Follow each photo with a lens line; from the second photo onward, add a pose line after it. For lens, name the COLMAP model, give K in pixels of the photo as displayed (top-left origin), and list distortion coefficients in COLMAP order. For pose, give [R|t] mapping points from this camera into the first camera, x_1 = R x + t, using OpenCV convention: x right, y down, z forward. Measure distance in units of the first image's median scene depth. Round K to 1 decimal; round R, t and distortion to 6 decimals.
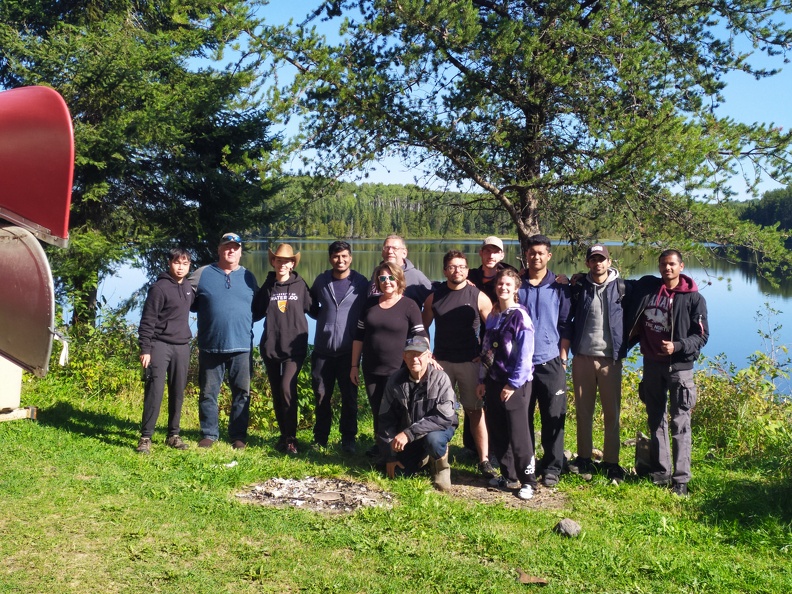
lens RADIAL K [[780.6, 0, 397.9], [0, 780.6, 299.0], [0, 0, 1]] dist [0.049756, 0.000000]
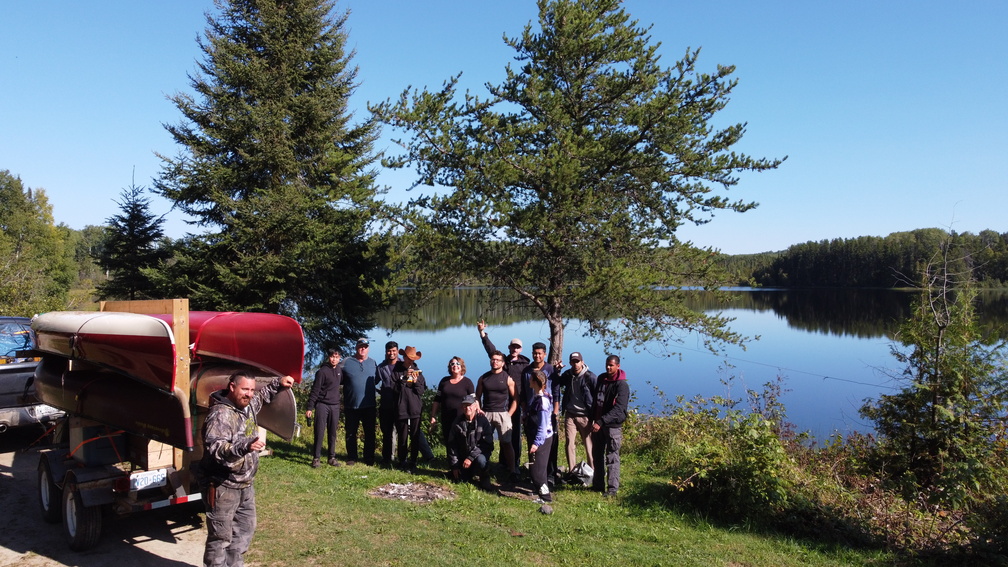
lens RADIAL K [[733.2, 0, 502.8], [0, 733.2, 282.9], [0, 0, 1]] dist [0.037822, -0.000889]
pose [[0.999835, -0.009103, -0.015726, 0.119745], [0.008528, 0.999307, -0.036223, -0.152434], [0.016045, 0.036082, 0.999220, -0.635052]]
